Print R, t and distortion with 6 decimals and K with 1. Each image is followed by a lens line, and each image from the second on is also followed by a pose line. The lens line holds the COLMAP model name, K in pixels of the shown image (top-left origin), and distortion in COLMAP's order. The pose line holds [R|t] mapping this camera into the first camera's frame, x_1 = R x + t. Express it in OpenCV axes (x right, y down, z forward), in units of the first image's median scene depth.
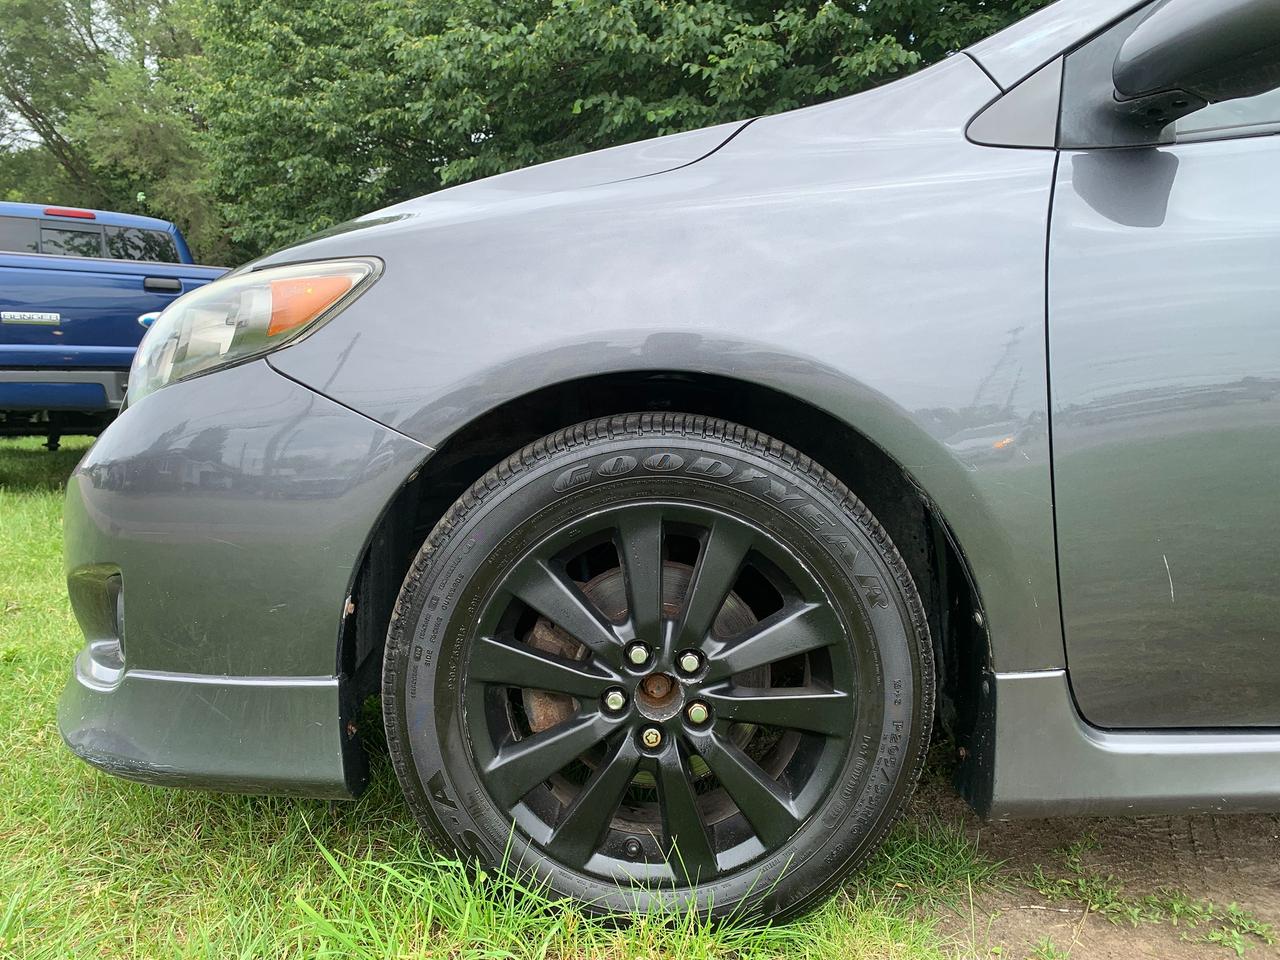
lens RADIAL K [[1012.7, 0, 637.7], [0, 1012.7, 484.2], [0, 0, 1]] dist [0.020426, -0.003455]
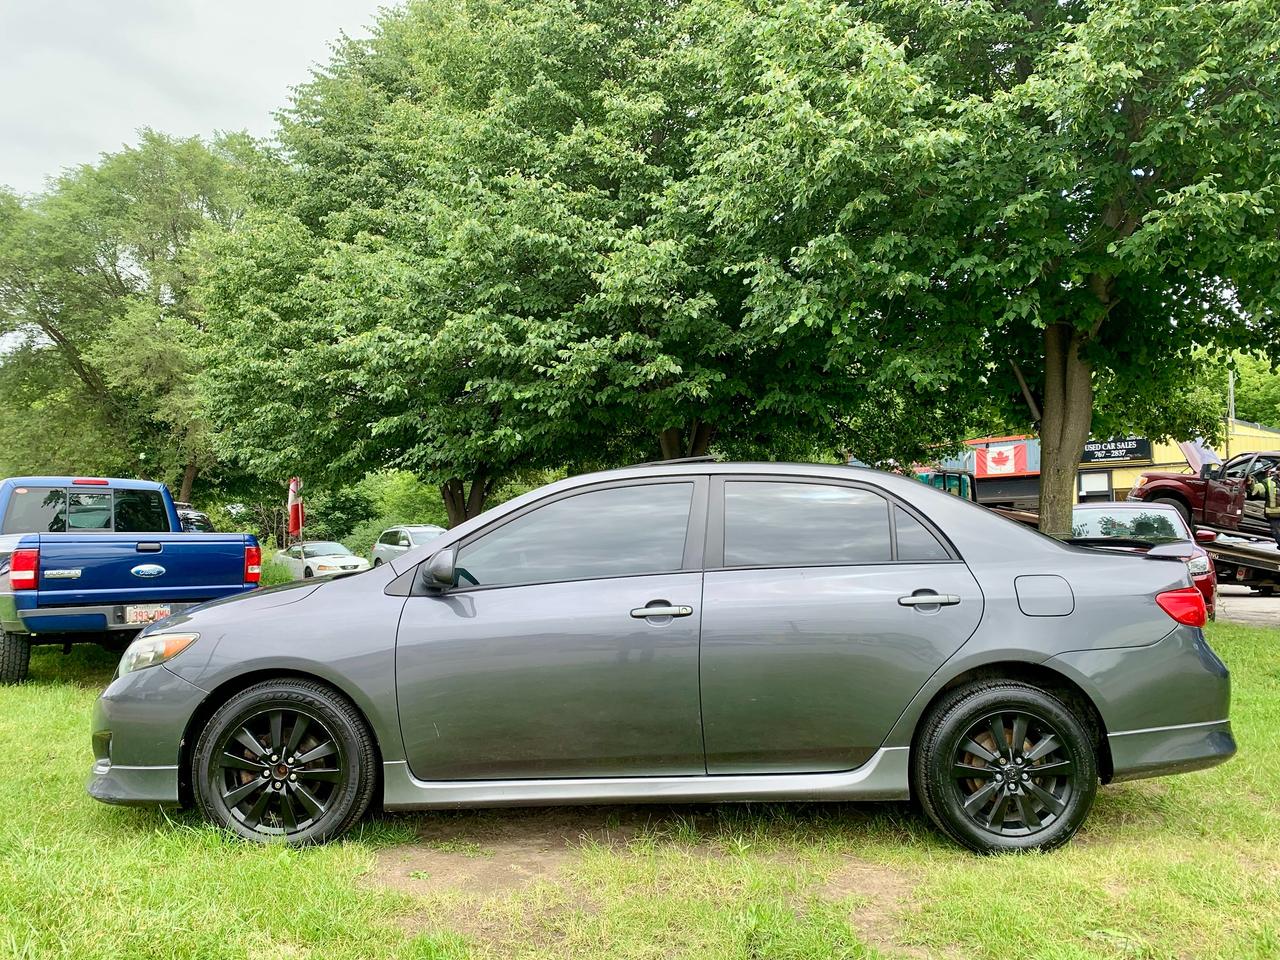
lens RADIAL K [[1027.8, 0, 640.0], [0, 1027.8, 480.0], [0, 0, 1]] dist [0.119479, -0.202908]
pose [[0.999984, -0.003568, -0.004323, 0.217099], [0.002847, 0.987656, -0.156611, -0.032509], [0.004829, 0.156597, 0.987651, -0.439209]]
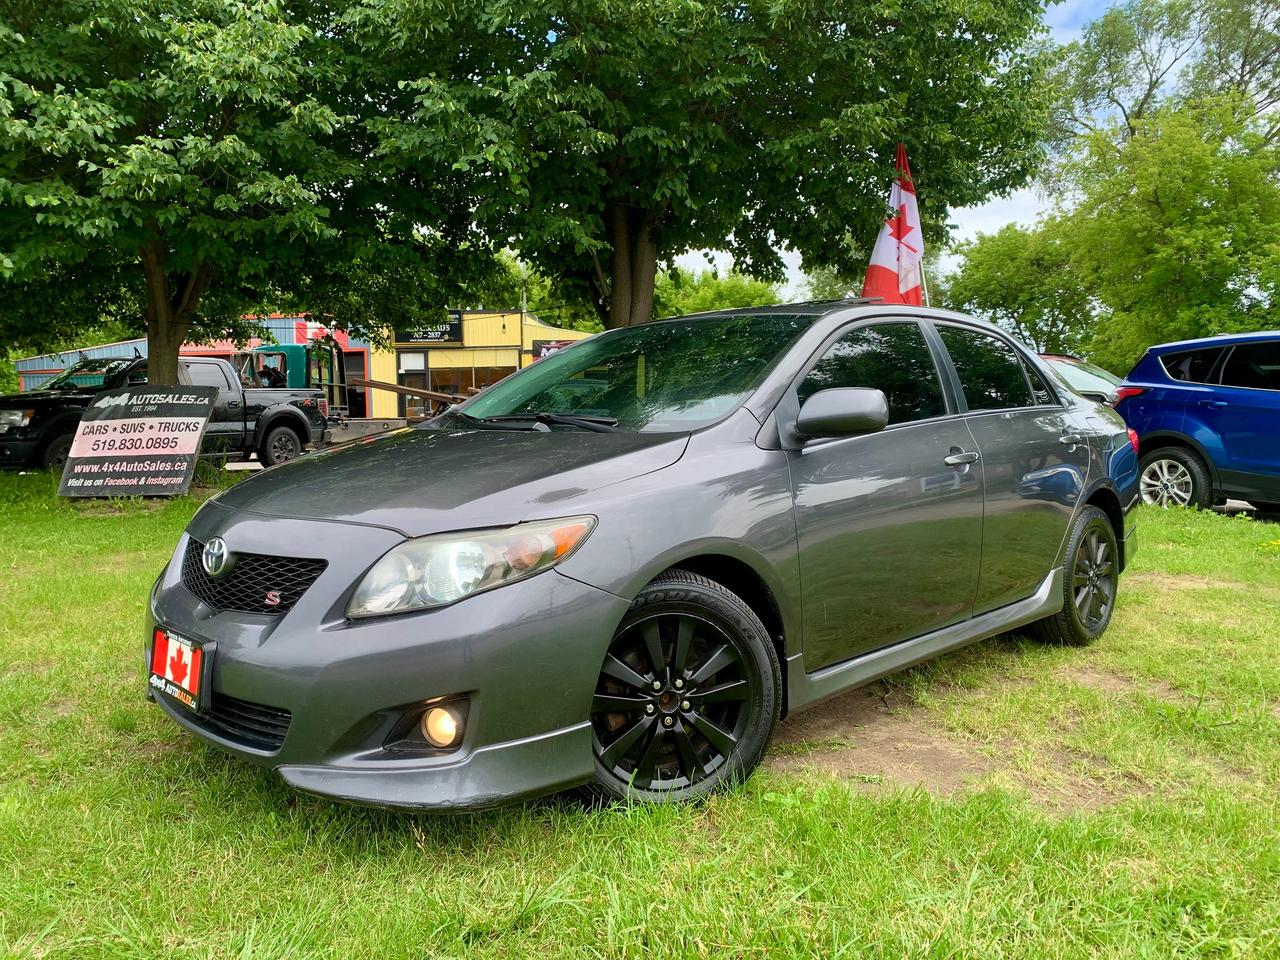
lens RADIAL K [[997.0, 0, 683.8], [0, 997.0, 480.8], [0, 0, 1]] dist [-0.004107, 0.000315]
pose [[0.698045, -0.054832, 0.713951, -0.278074], [0.081591, 0.996661, -0.003229, -0.048605], [-0.711390, 0.060506, 0.700188, -0.106392]]
